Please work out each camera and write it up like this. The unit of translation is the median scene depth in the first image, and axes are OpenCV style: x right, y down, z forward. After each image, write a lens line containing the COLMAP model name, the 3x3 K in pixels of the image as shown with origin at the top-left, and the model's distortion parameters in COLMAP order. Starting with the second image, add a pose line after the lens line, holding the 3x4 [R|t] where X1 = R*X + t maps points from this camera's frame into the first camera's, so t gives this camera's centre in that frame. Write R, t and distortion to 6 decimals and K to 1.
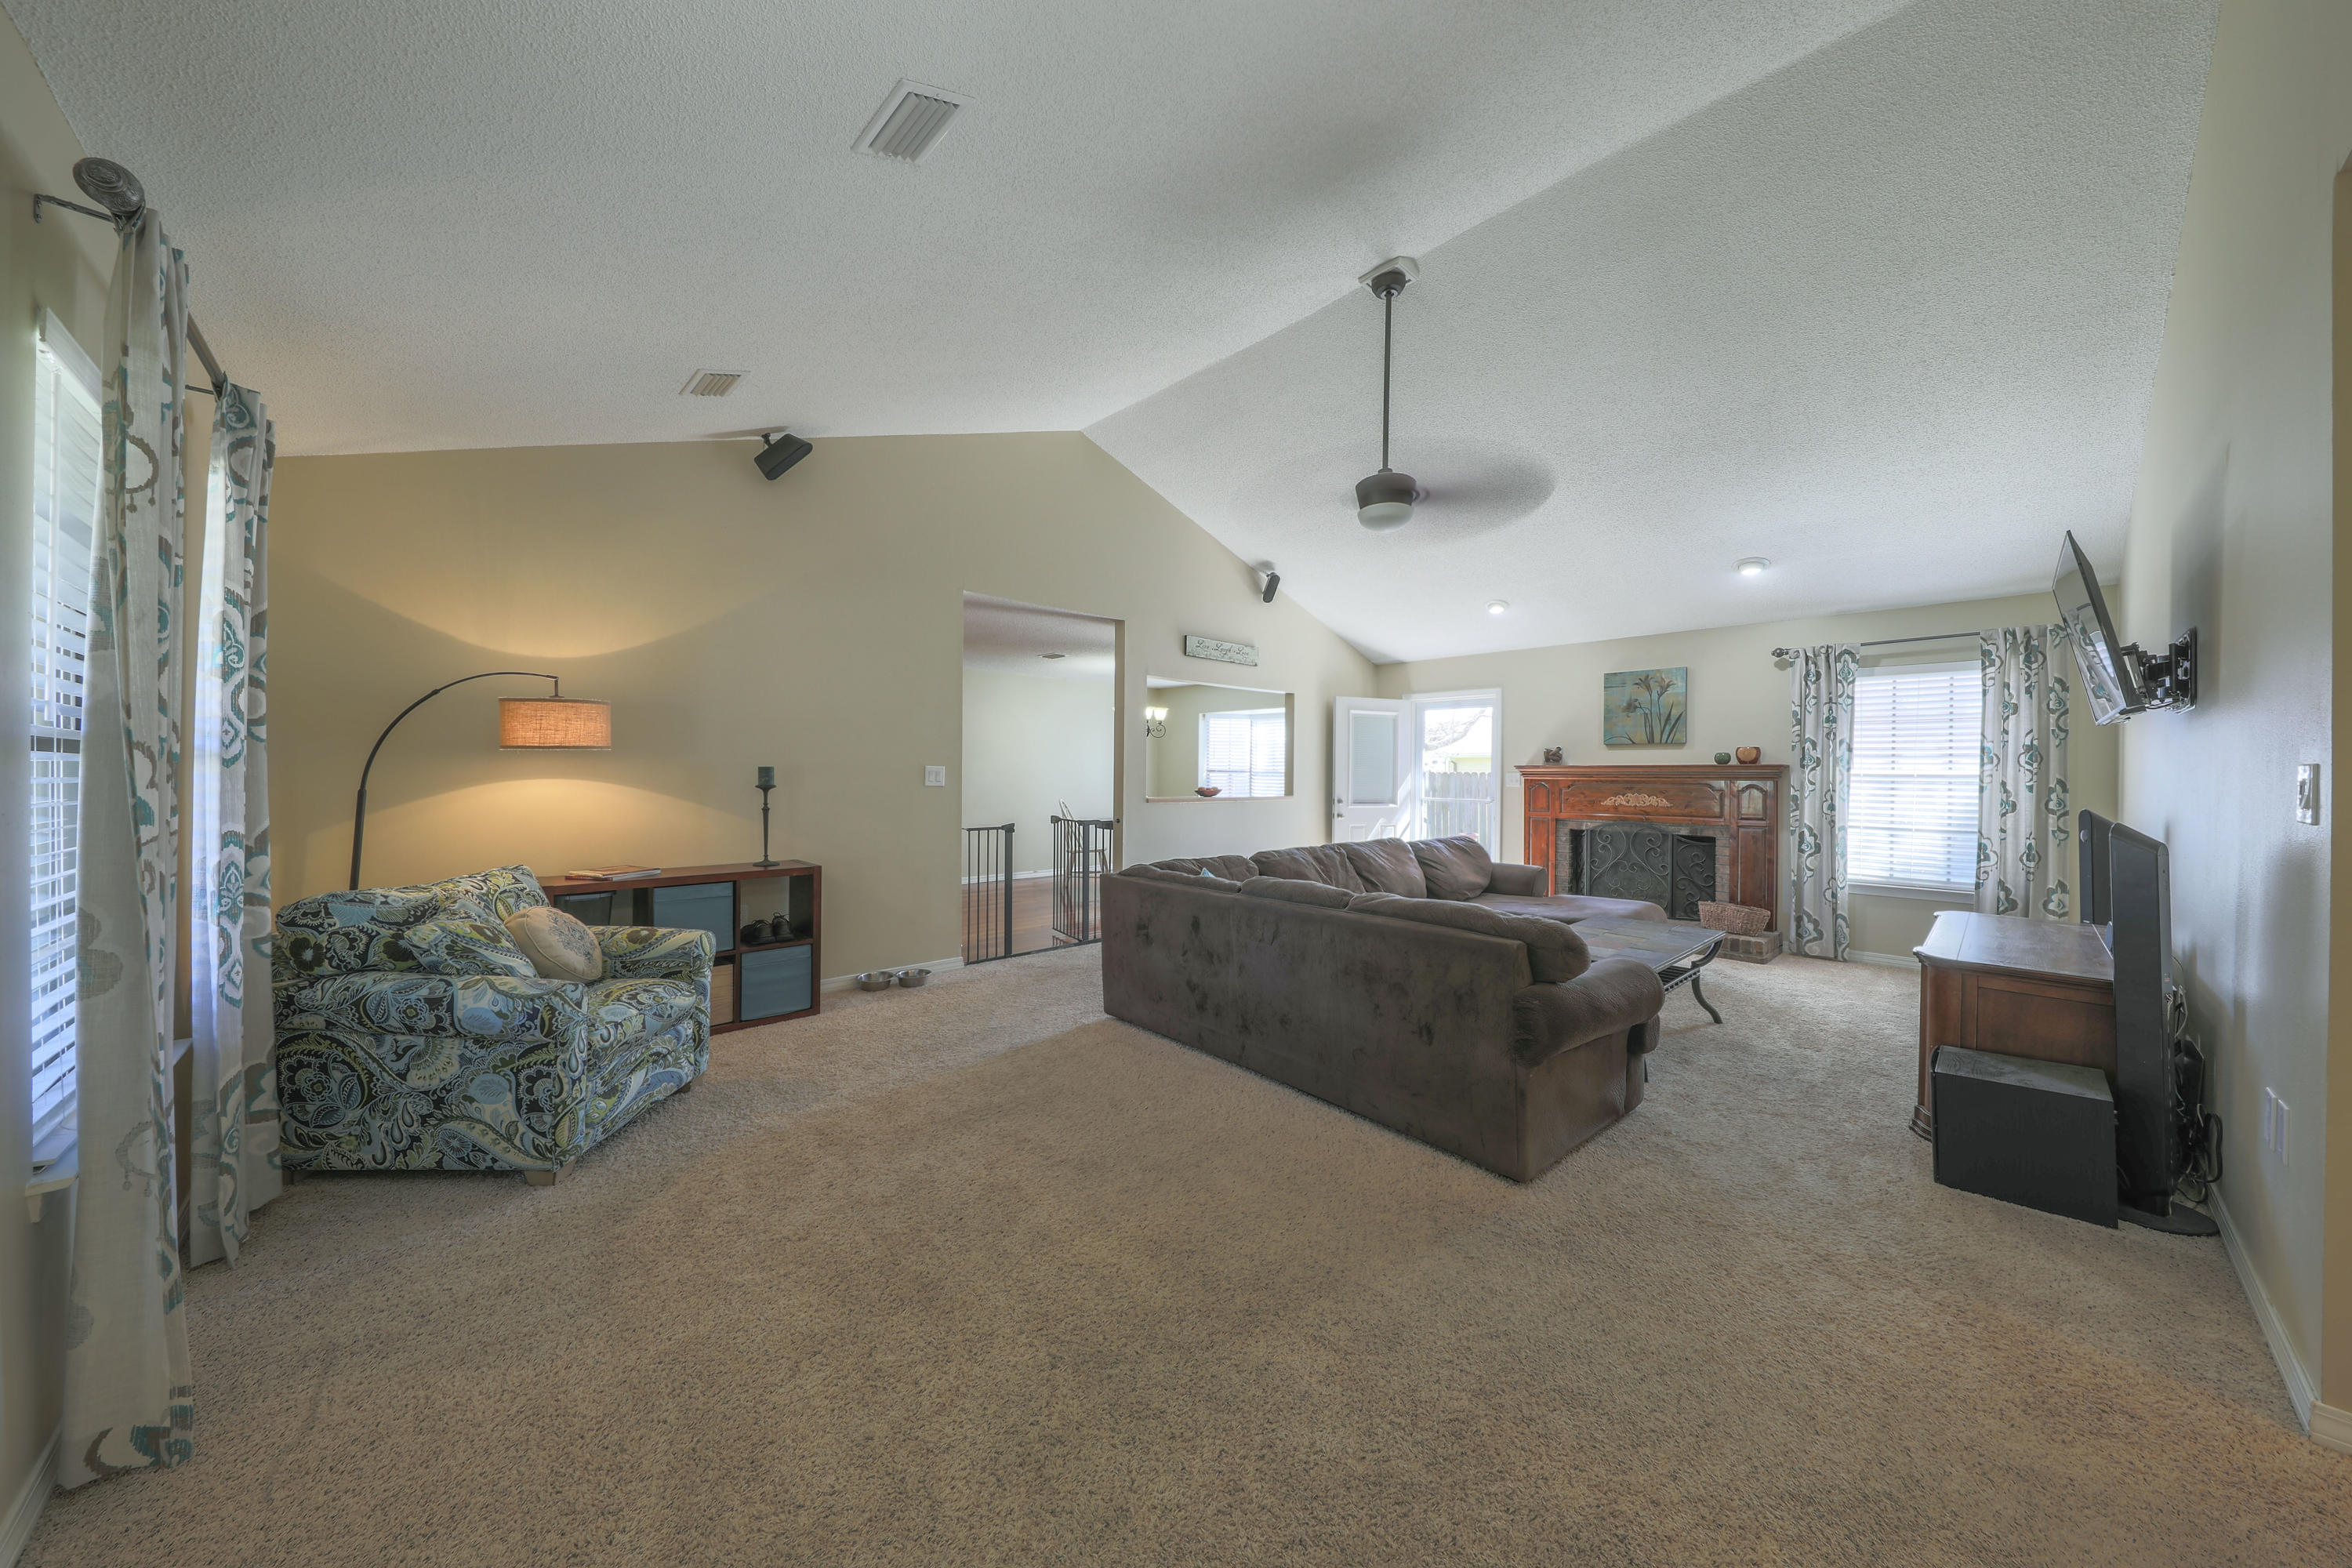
lens RADIAL K [[790.5, 0, 1183.8], [0, 790.5, 770.8], [0, 0, 1]] dist [-0.000874, -0.000166]
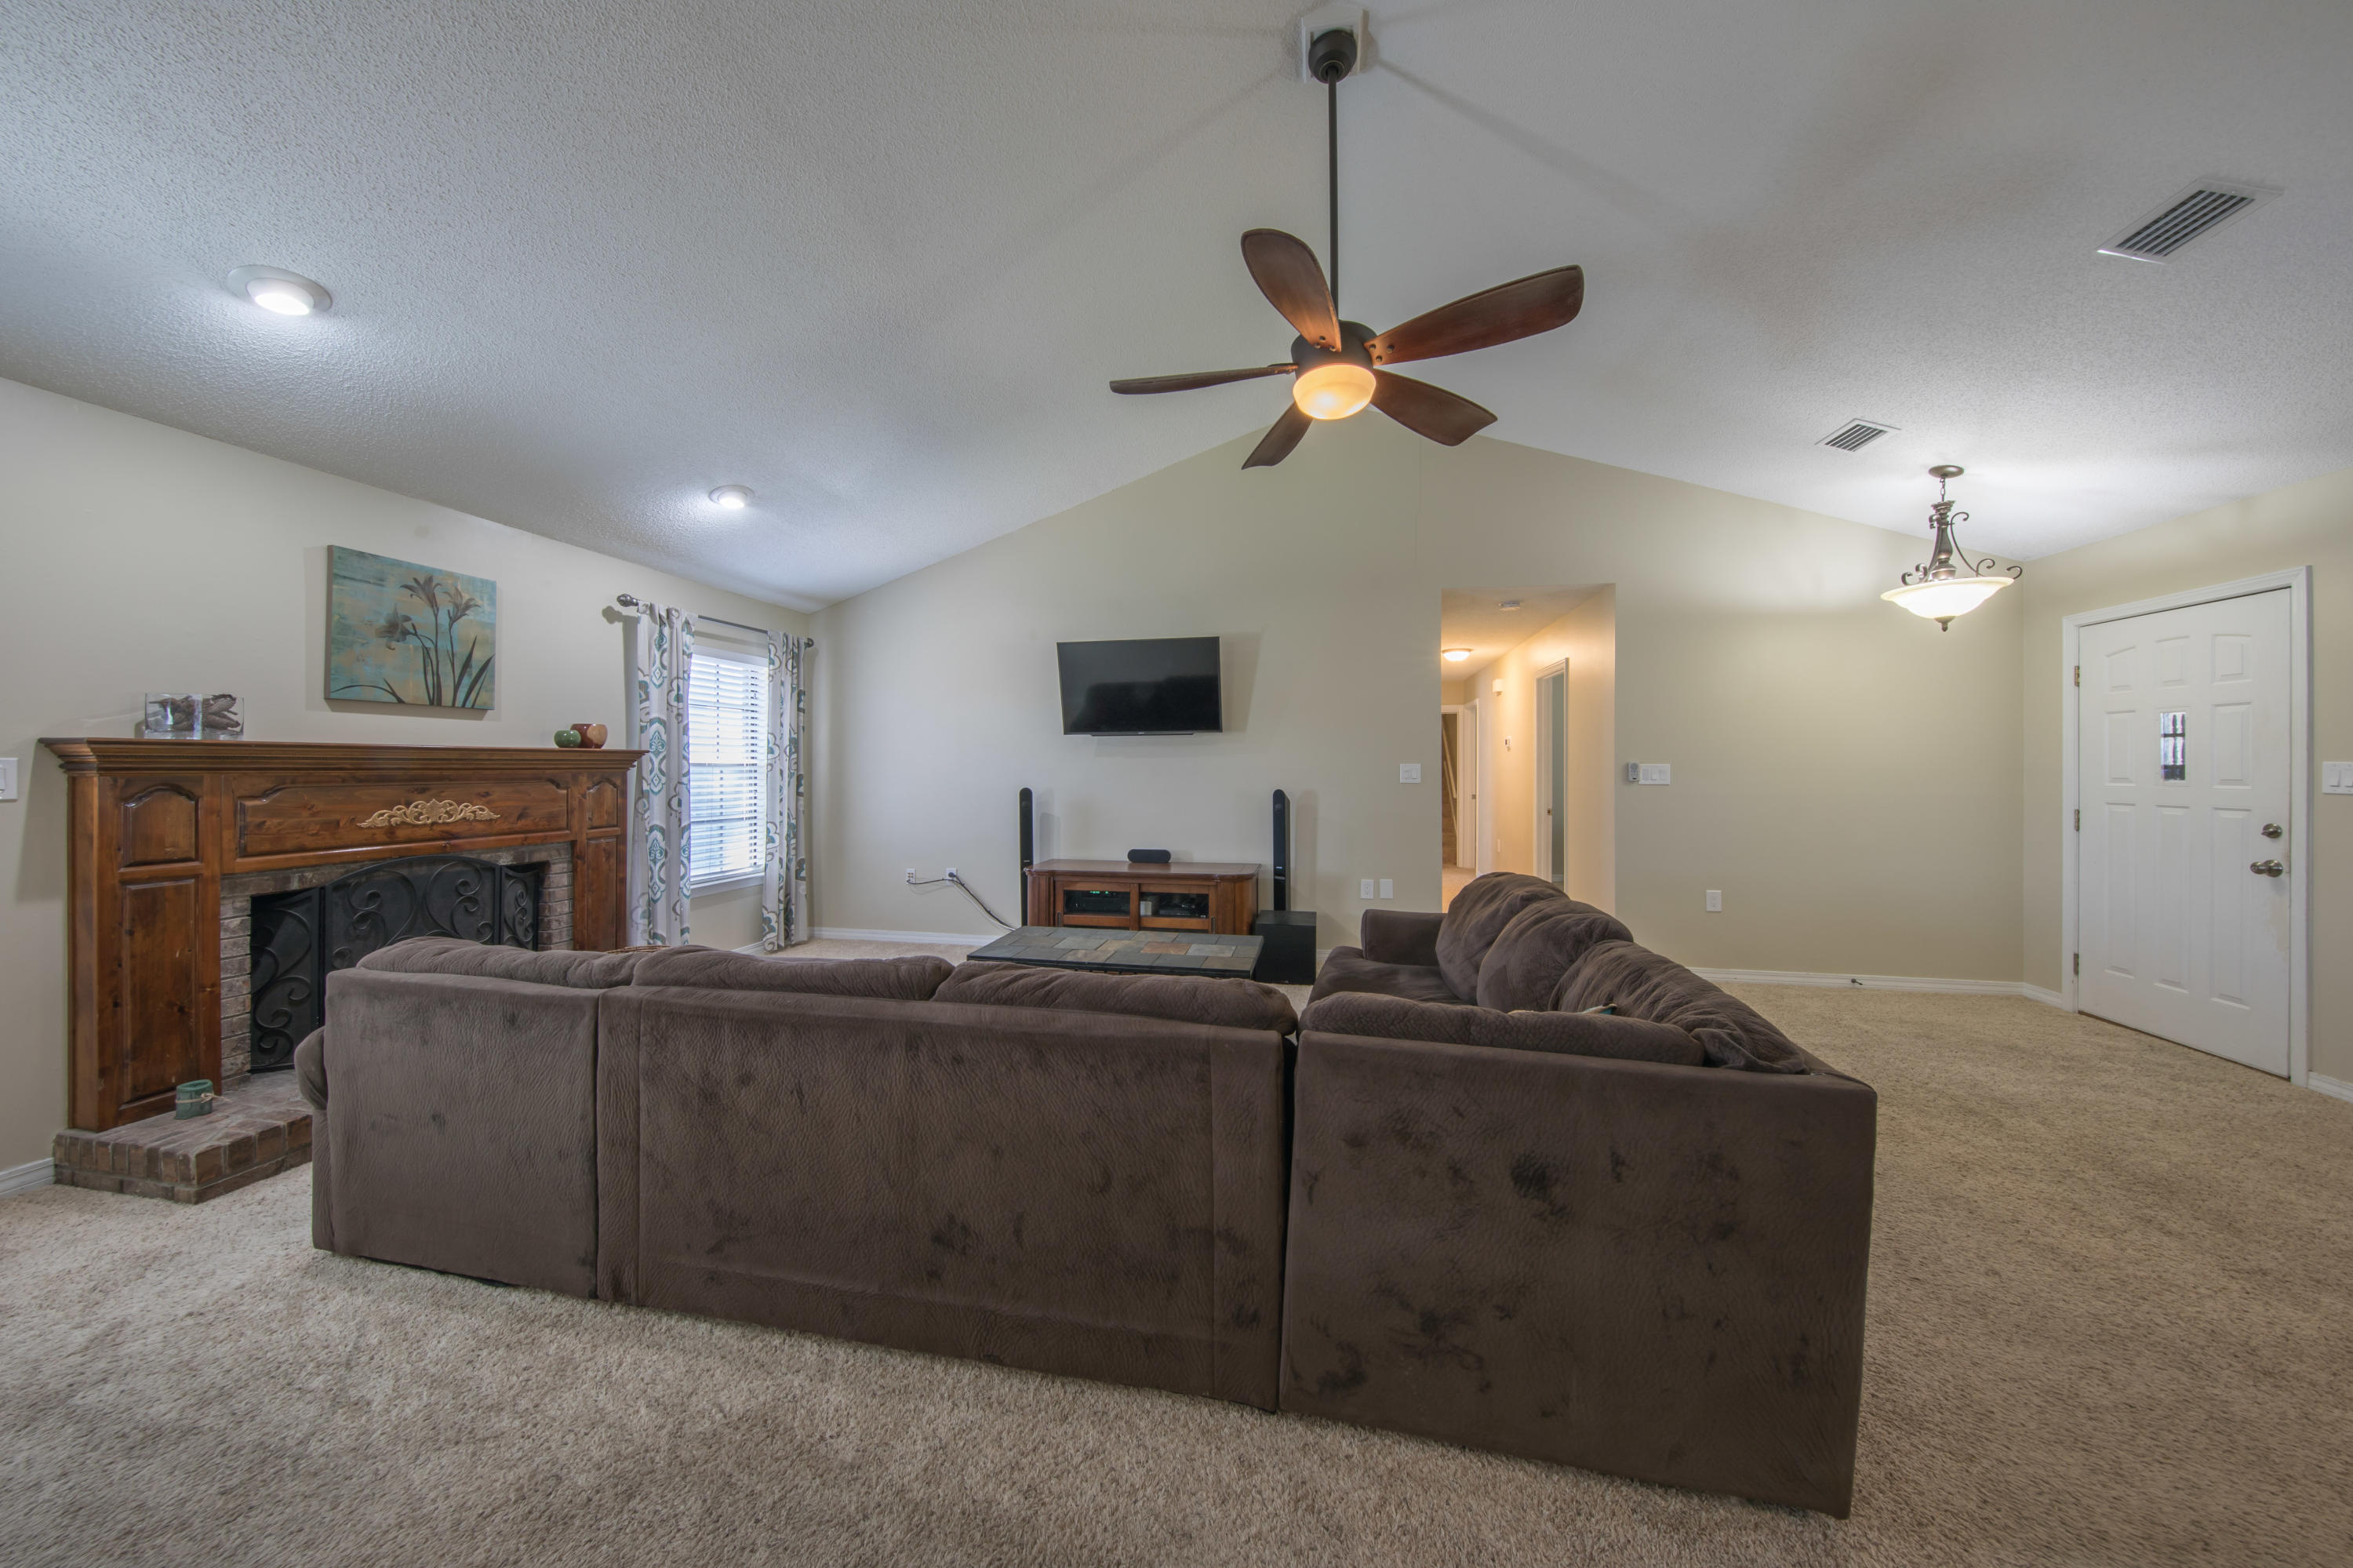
lens RADIAL K [[753.0, 0, 1185.9], [0, 753.0, 767.5], [0, 0, 1]] dist [-0.000248, -0.000069]
pose [[-0.576792, -0.008472, 0.816847, -0.137900], [-0.008150, 0.999956, 0.004616, 0.000878], [-0.816851, -0.003995, -0.576835, 1.007845]]
